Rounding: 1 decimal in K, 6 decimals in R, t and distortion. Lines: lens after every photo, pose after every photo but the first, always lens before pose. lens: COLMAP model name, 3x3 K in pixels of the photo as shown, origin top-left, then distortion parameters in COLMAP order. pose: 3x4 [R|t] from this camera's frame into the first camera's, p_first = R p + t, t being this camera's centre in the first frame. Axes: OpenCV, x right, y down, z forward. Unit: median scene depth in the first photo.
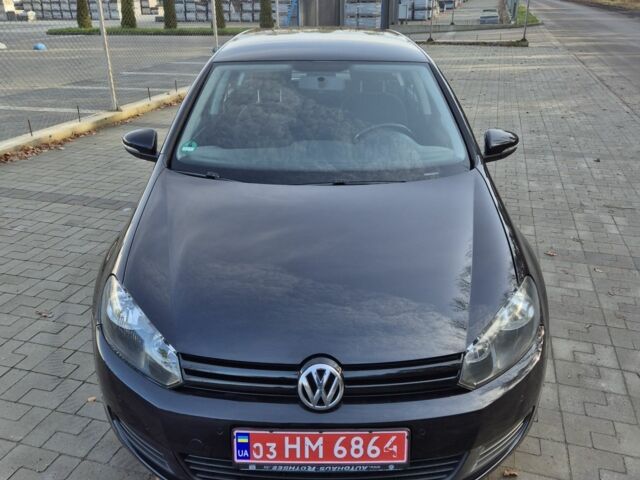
lens RADIAL K [[568.9, 0, 321.5], [0, 568.9, 228.4], [0, 0, 1]] dist [0.064649, -0.037698]
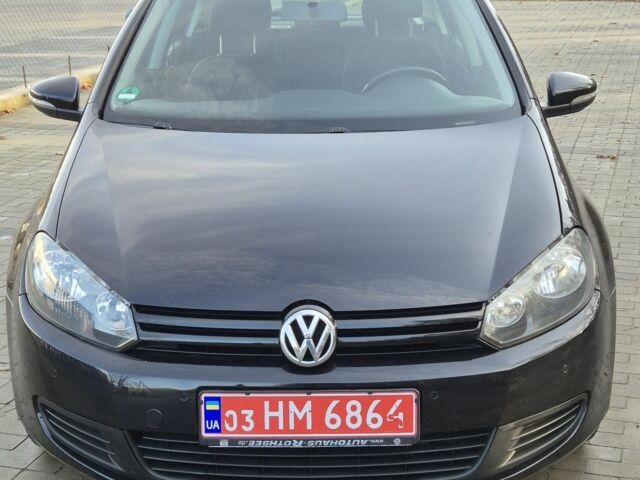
lens RADIAL K [[1128.3, 0, 321.5], [0, 1128.3, 241.8], [0, 0, 1]] dist [0.092402, 0.000000]
pose [[0.999921, -0.009681, -0.007962, 0.031335], [0.008727, 0.993656, -0.112124, 0.315219], [0.008997, 0.112045, 0.993662, -0.603275]]
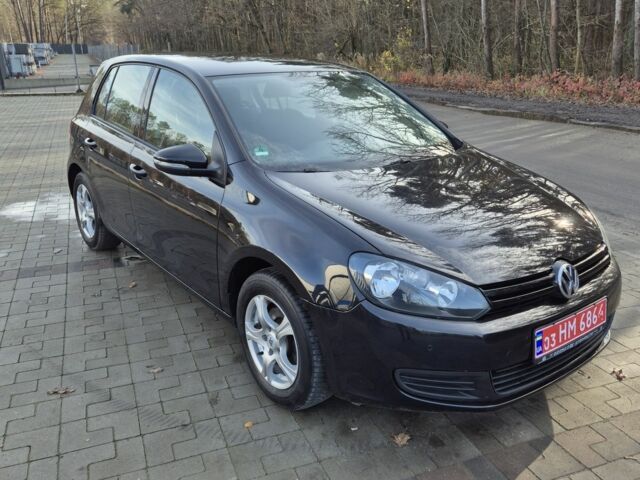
lens RADIAL K [[568.9, 0, 317.1], [0, 568.9, 239.0], [0, 0, 1]] dist [0.064649, -0.037698]
pose [[0.793646, -0.189190, 0.578215, -1.193422], [0.231093, 0.972931, 0.001147, 0.045666], [-0.562780, 0.132711, 0.815884, 0.221260]]
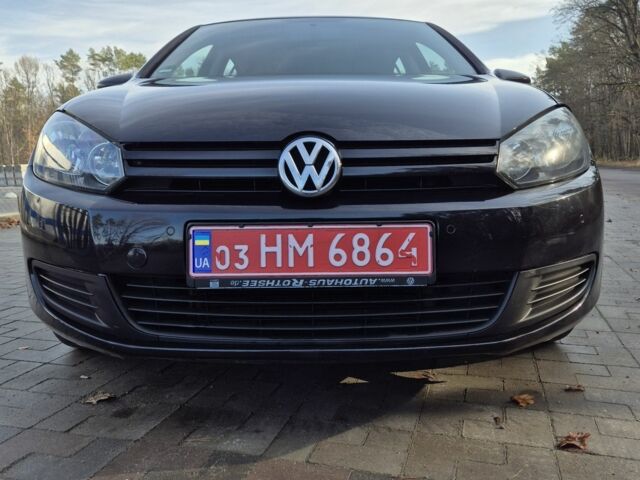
lens RADIAL K [[568.9, 0, 319.7], [0, 568.9, 236.9], [0, 0, 1]] dist [0.064649, -0.037698]
pose [[0.999933, -0.011457, -0.001478, 0.011332], [0.010652, 0.963965, -0.265815, 0.549724], [0.004470, 0.265781, 0.964023, 0.308389]]
